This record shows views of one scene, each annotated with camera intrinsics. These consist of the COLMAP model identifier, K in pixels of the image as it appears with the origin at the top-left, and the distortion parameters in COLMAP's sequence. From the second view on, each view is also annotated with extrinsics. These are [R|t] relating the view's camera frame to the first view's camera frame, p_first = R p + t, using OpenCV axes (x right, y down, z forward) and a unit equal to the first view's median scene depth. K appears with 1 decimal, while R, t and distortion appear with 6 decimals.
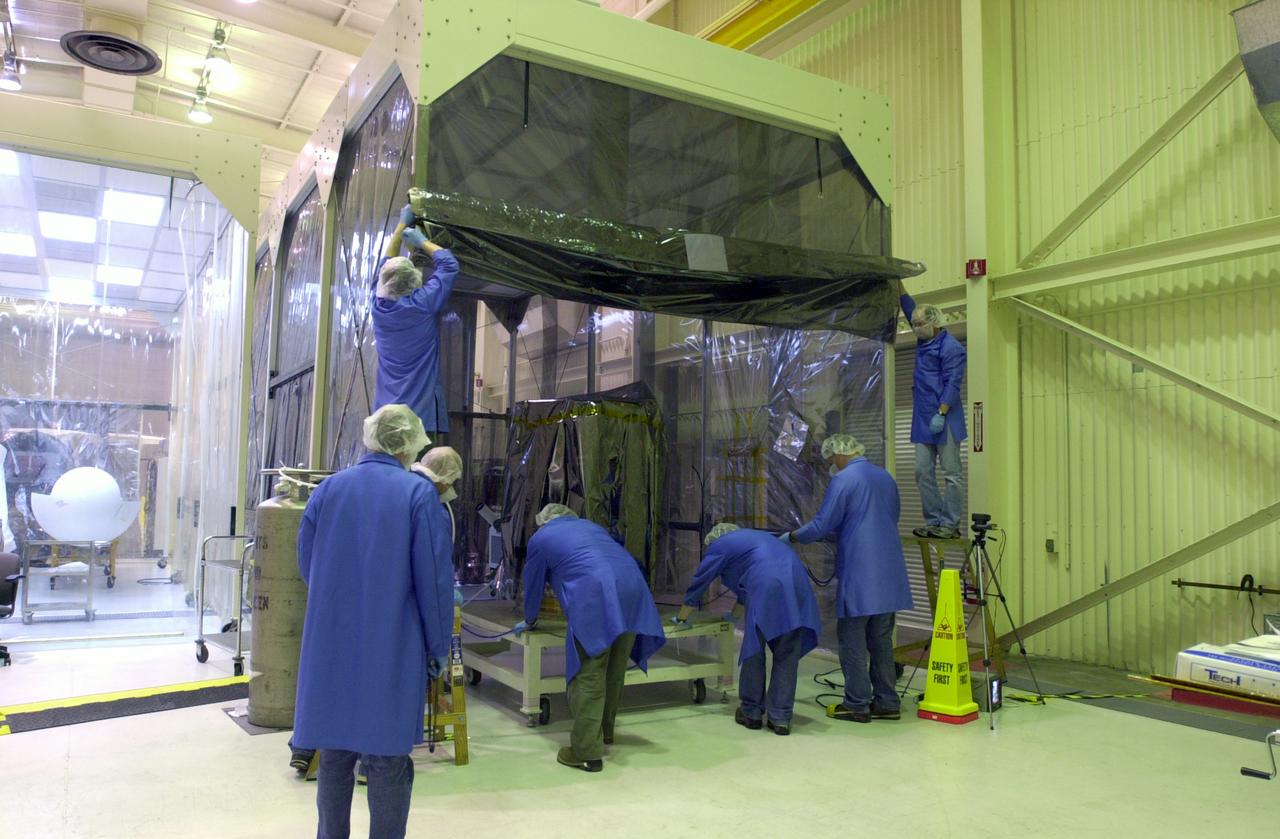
lens RADIAL K [[942.2, 0, 640.0], [0, 942.2, 419.5], [0, 0, 1]] dist [-0.037575, 0.003860]
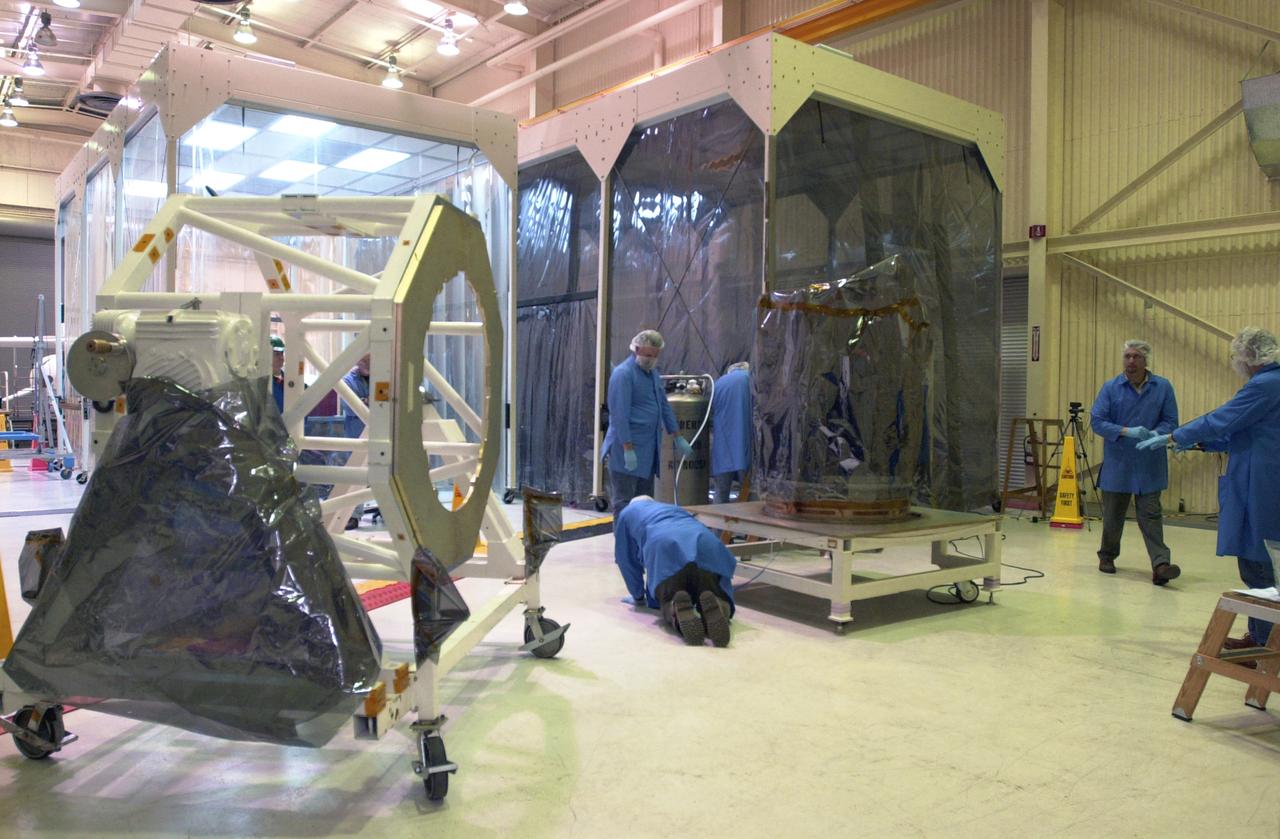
lens RADIAL K [[965.1, 0, 639.4], [0, 965.1, 401.0], [0, 0, 1]] dist [-0.052014, 0.005467]
pose [[0.989623, -0.007228, 0.143509, -0.446467], [-0.005101, 0.996338, 0.085351, -0.026323], [-0.143600, -0.085198, 0.985962, -0.357242]]
